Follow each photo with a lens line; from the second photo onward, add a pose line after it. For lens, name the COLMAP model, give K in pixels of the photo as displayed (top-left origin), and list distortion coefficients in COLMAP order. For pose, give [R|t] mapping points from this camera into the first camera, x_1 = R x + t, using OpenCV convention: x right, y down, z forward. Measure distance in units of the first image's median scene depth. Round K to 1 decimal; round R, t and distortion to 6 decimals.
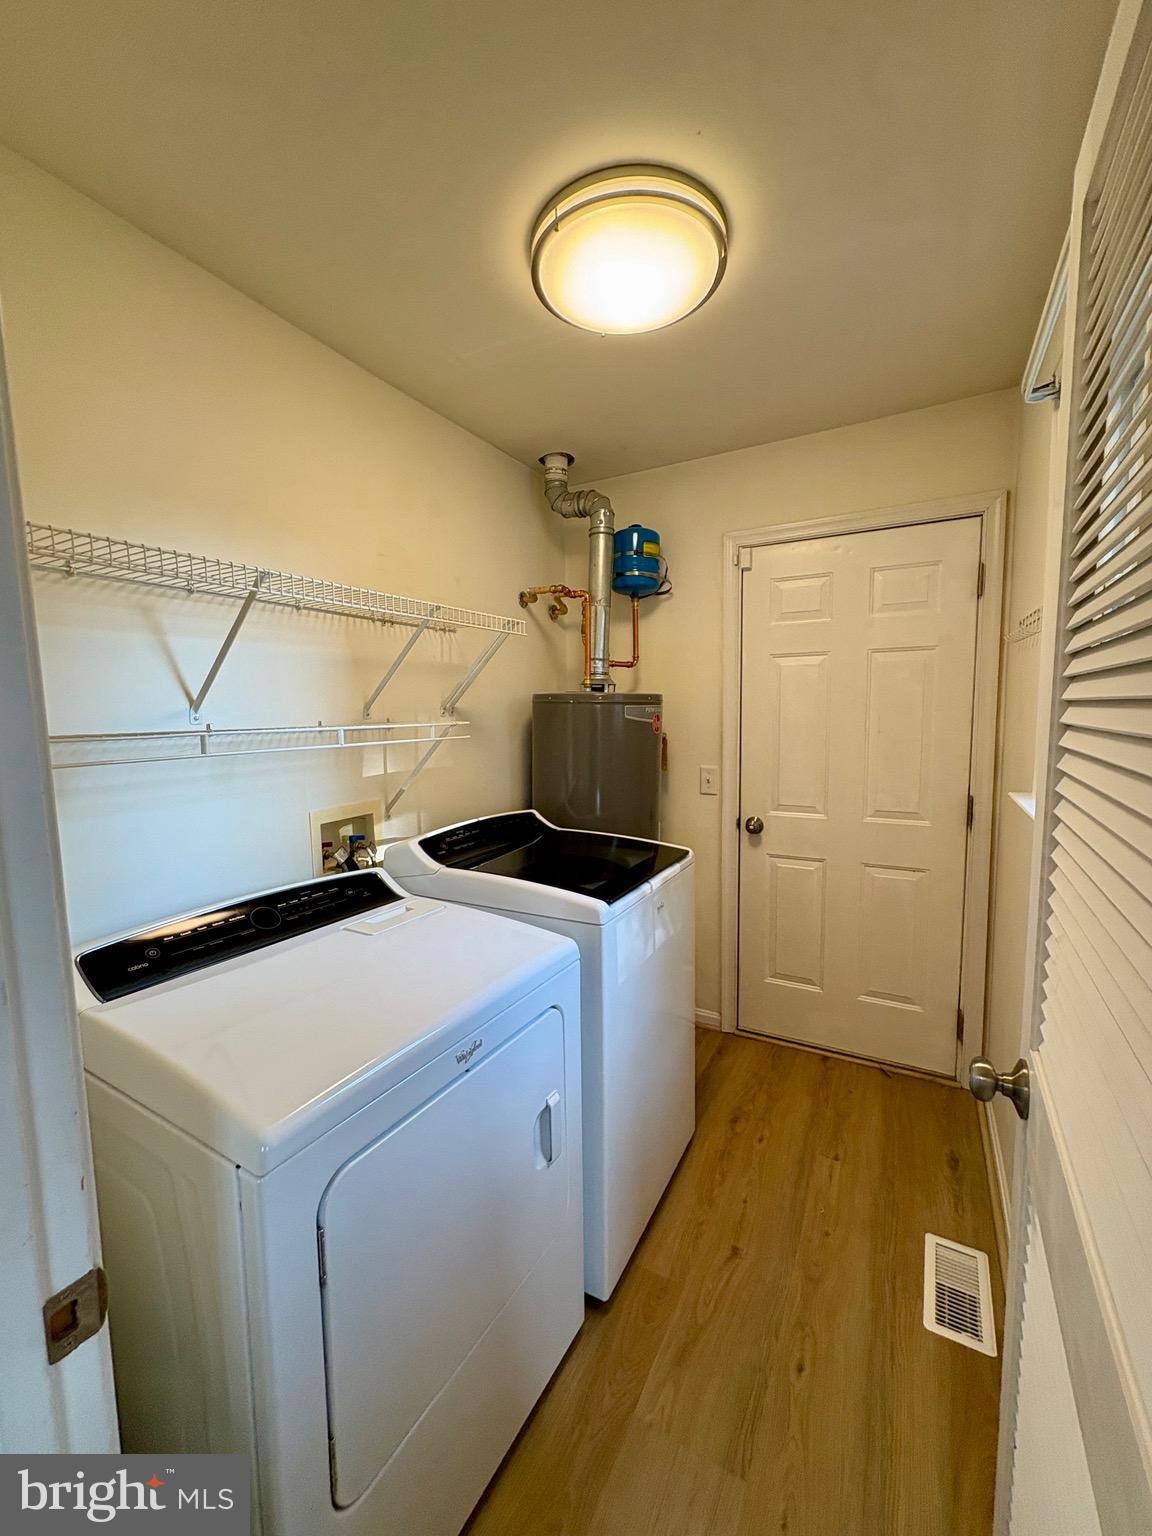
lens RADIAL K [[611.4, 0, 579.6], [0, 611.4, 765.9], [0, 0, 1]] dist [0.001006, 0.000824]
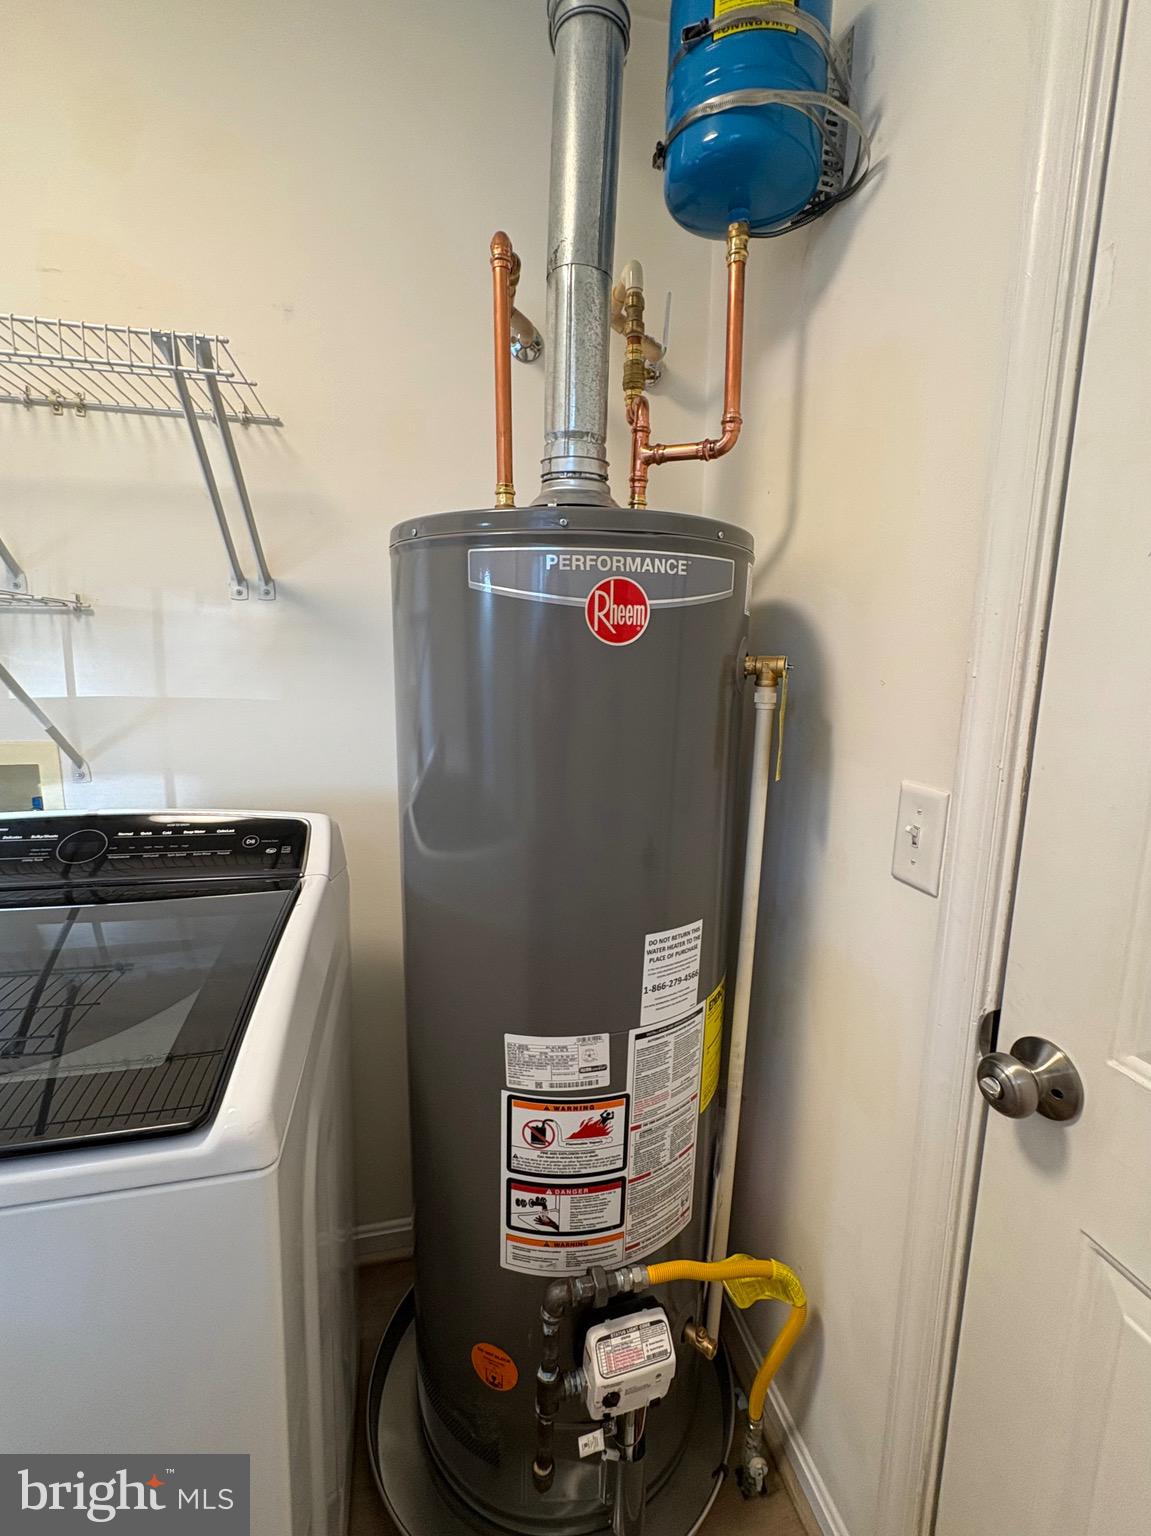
lens RADIAL K [[686.6, 0, 567.5], [0, 686.6, 766.1], [0, 0, 1]] dist [0.000567, 0.000274]
pose [[0.659234, 0.142736, -0.738266, 0.406786], [-0.096058, 0.989760, 0.105586, -0.030664], [0.745777, 0.001311, 0.666194, 0.843022]]
